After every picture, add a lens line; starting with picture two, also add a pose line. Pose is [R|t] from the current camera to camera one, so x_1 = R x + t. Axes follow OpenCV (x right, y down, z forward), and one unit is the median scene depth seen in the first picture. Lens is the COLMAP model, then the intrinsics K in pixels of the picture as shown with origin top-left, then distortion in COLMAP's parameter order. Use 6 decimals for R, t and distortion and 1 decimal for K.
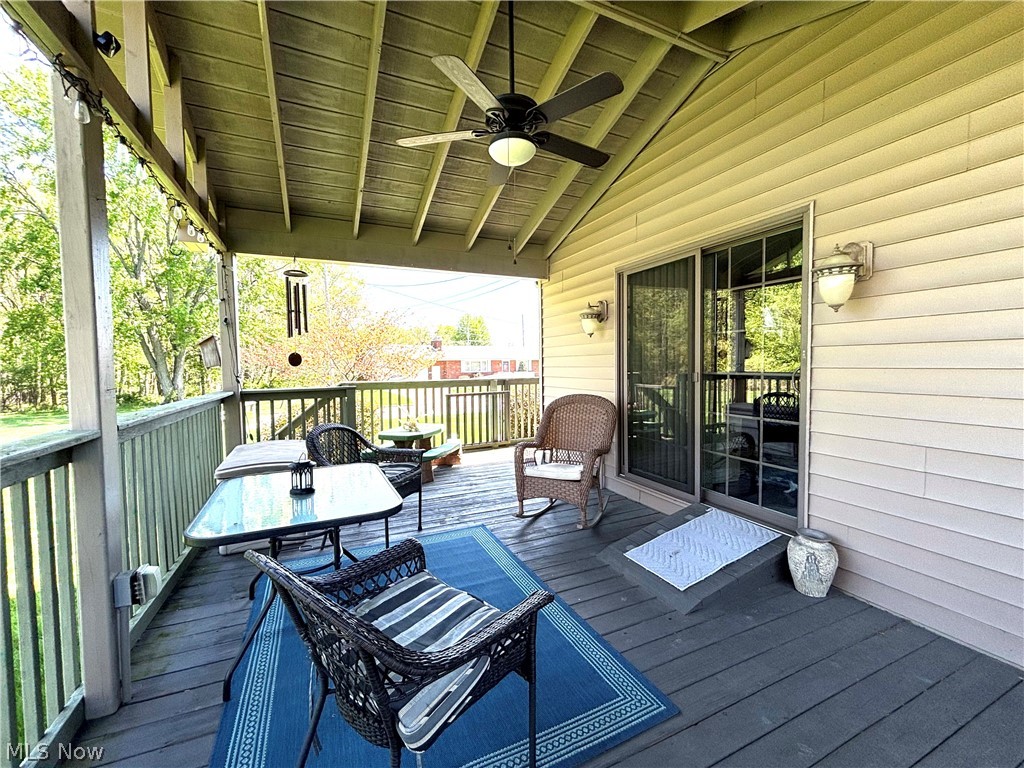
lens RADIAL K [[412.7, 0, 509.4], [0, 412.7, 379.6], [0, 0, 1]] dist [0.001861, -0.000005]
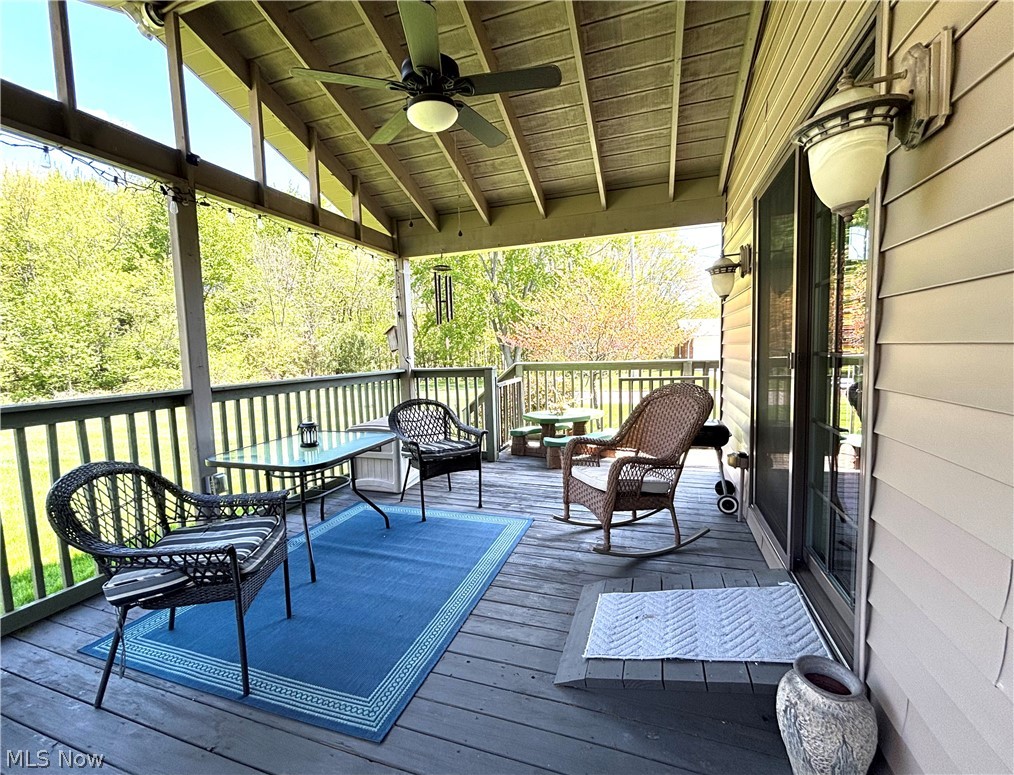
lens RADIAL K [[446.3, 0, 503.6], [0, 446.3, 391.4], [0, 0, 1]] dist [0.015927, 0.000030]
pose [[0.719329, 0.058953, -0.692164, 0.565871], [-0.008843, 0.997089, 0.075735, -0.010600], [0.694614, -0.048357, 0.717756, 0.243144]]
